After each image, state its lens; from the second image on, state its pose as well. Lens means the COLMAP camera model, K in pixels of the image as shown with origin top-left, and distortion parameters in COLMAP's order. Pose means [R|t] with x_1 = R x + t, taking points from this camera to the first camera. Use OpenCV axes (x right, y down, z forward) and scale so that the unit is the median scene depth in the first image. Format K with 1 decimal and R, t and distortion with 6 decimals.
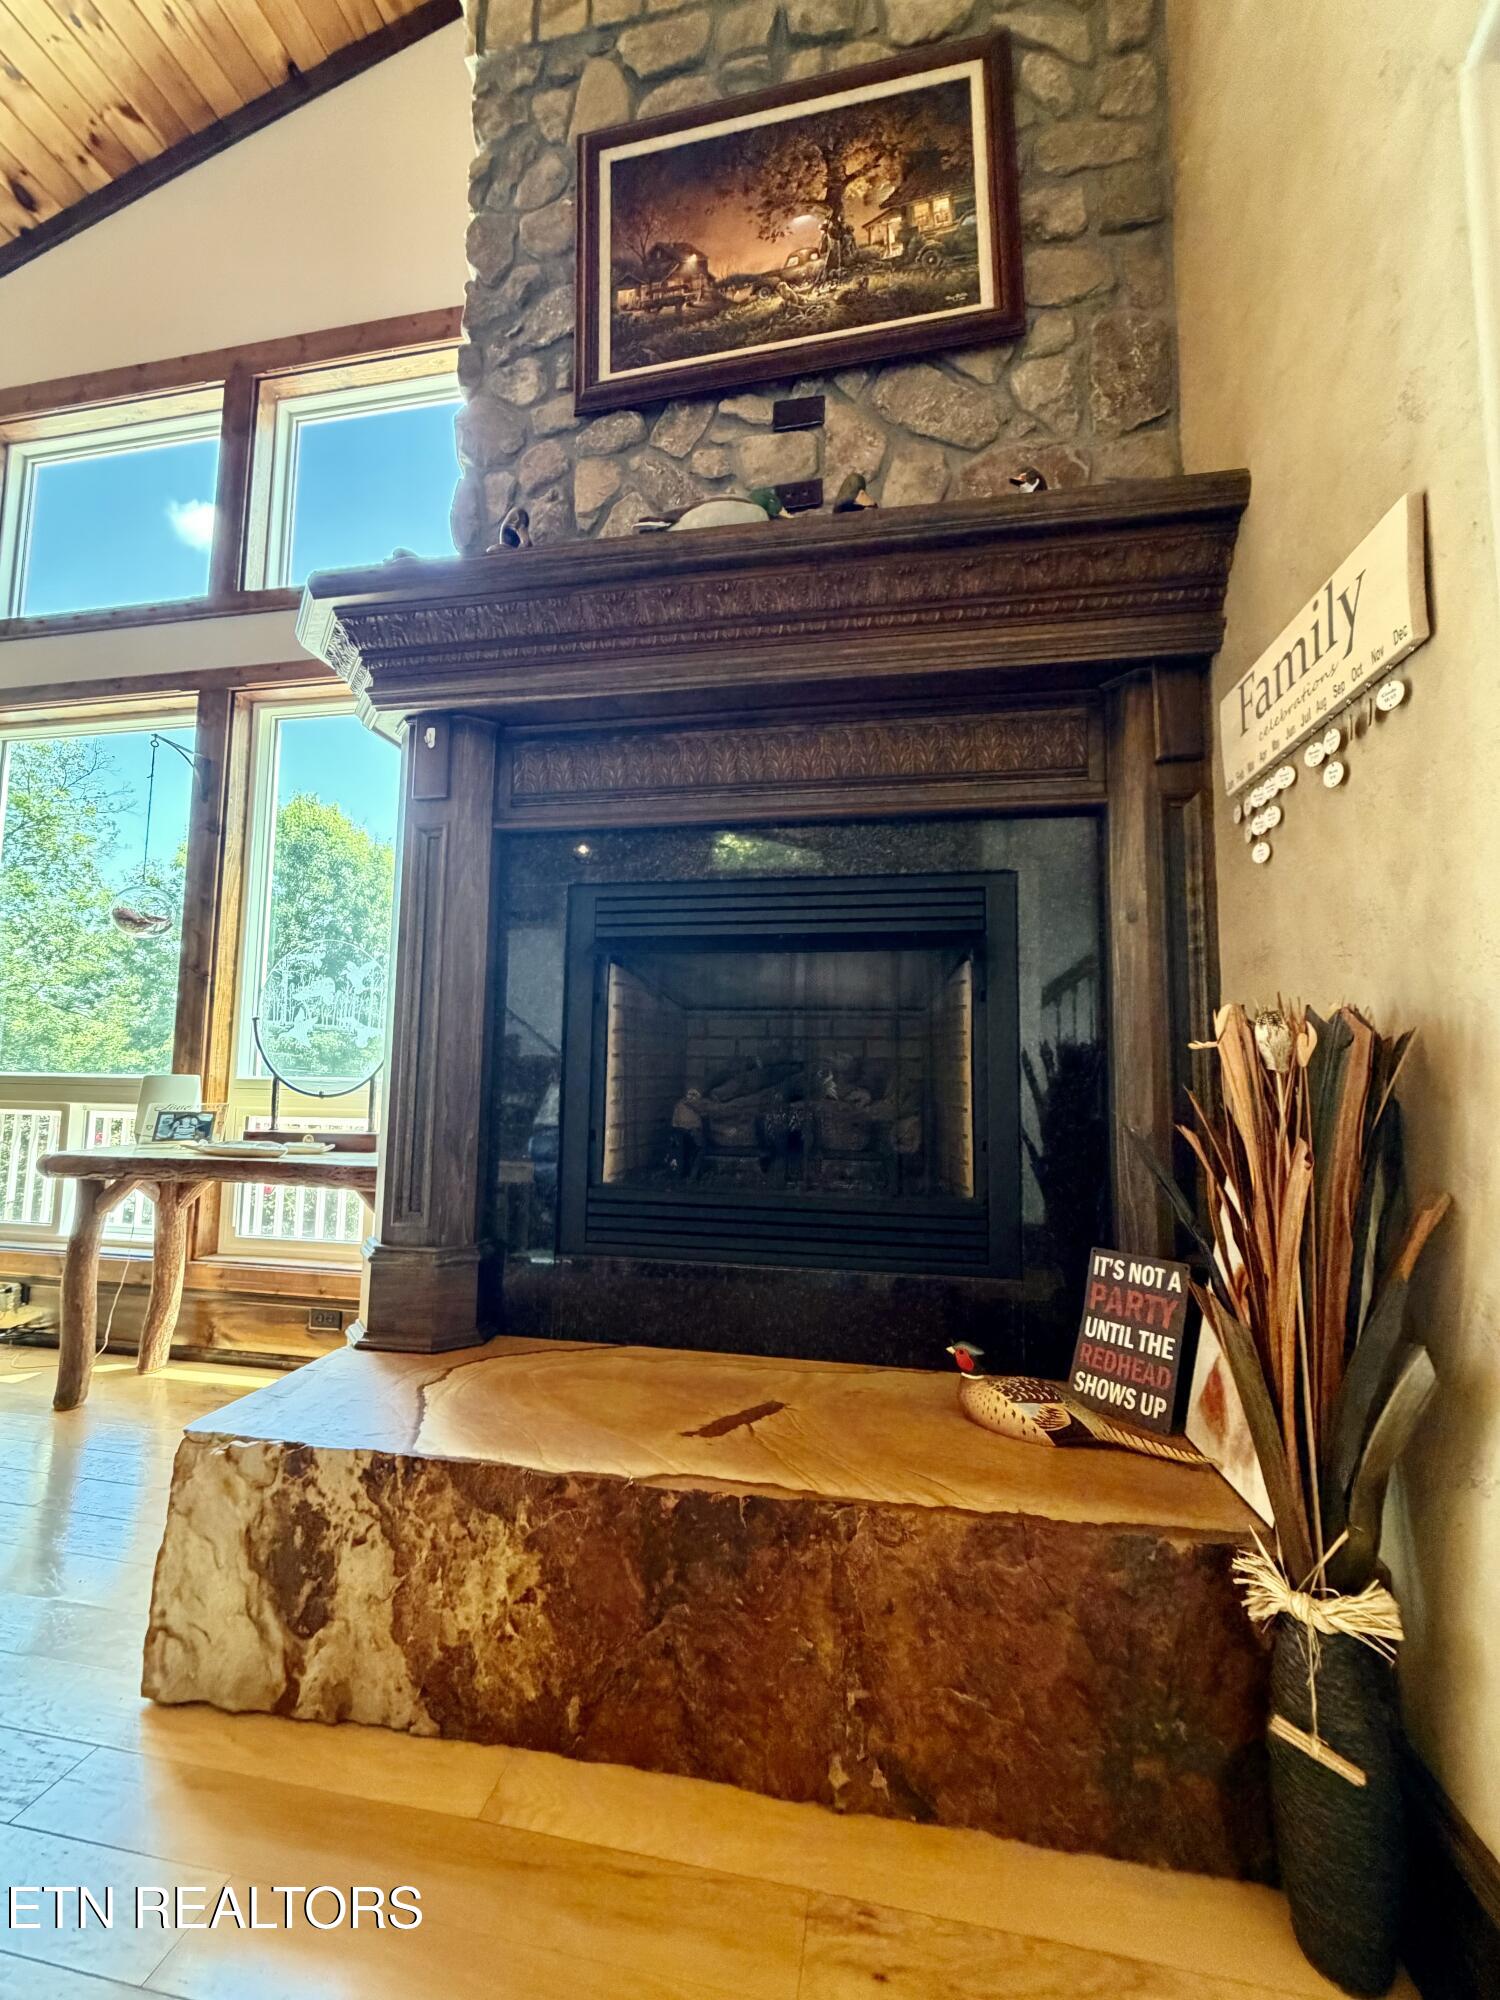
lens RADIAL K [[795.1, 0, 750.0], [0, 795.1, 1000.0], [0, 0, 1]] dist [0.000344, 0.000100]
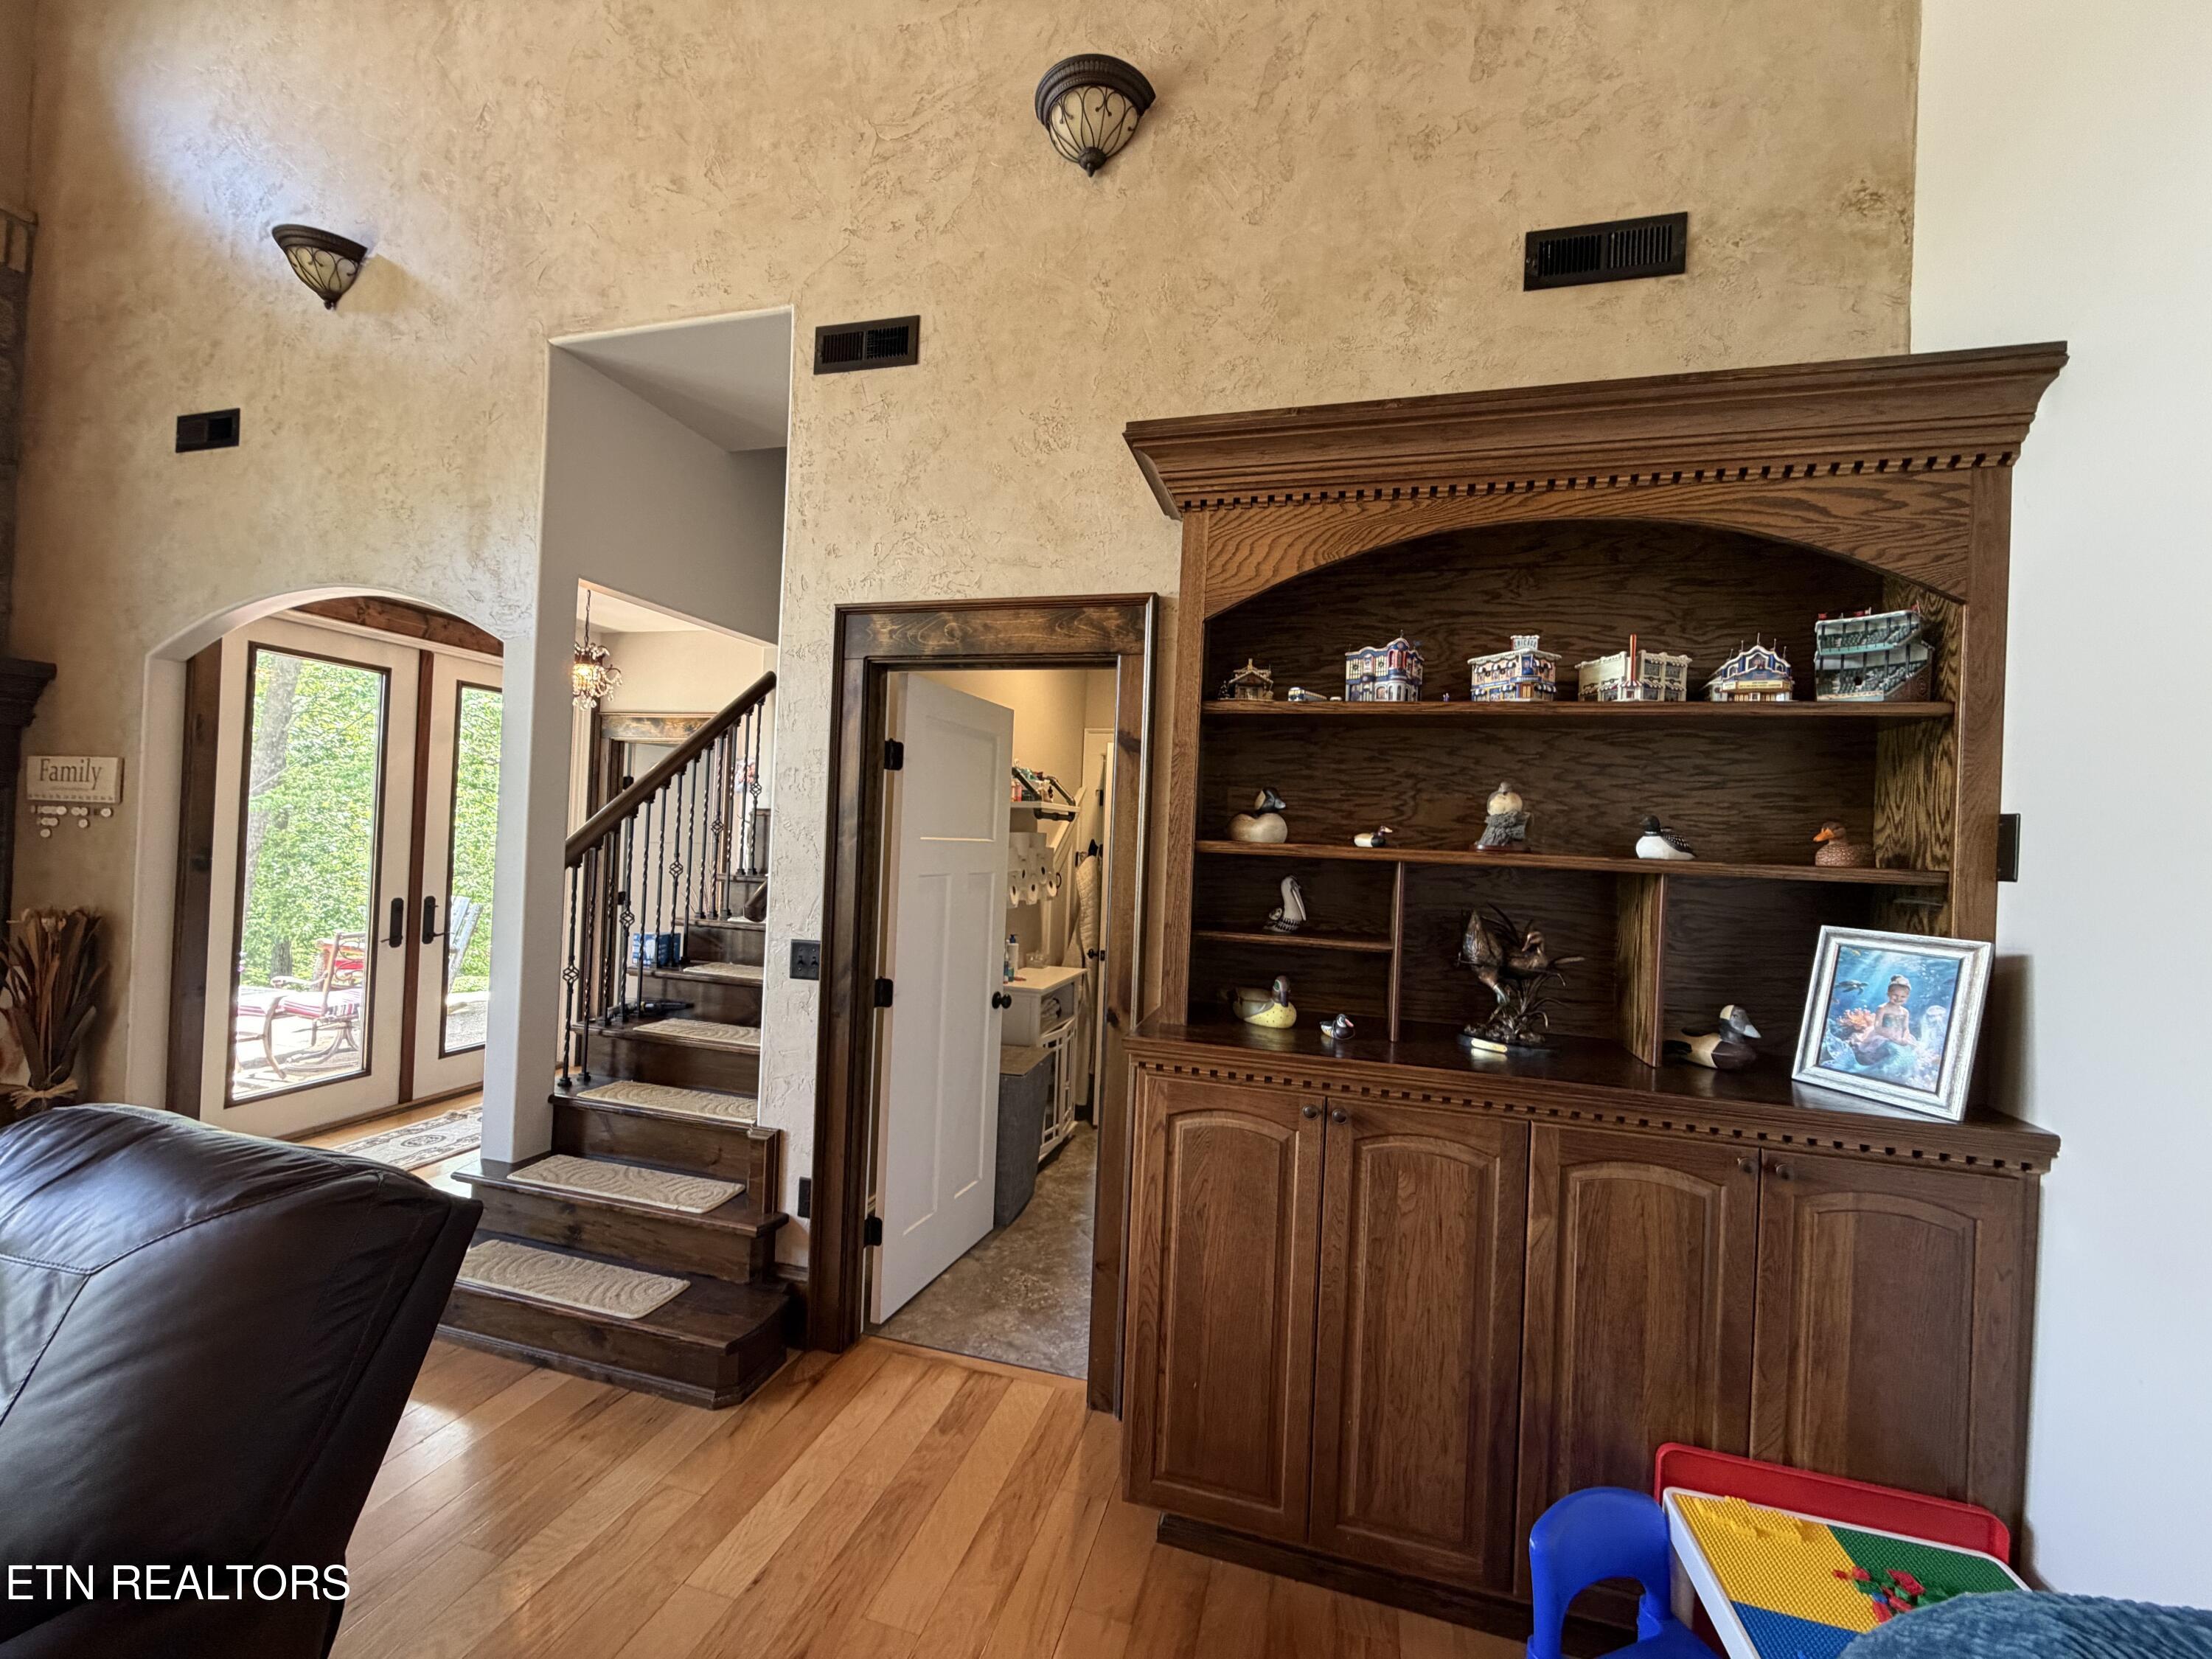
lens RADIAL K [[881.8, 0, 1100.4], [0, 881.8, 834.8], [0, 0, 1]] dist [-0.001536, -0.000097]
pose [[0.083383, -0.006562, 0.996496, -2.469989], [-0.130785, 0.991257, 0.017471, -0.900194], [-0.987898, -0.131783, 0.081796, -3.362429]]
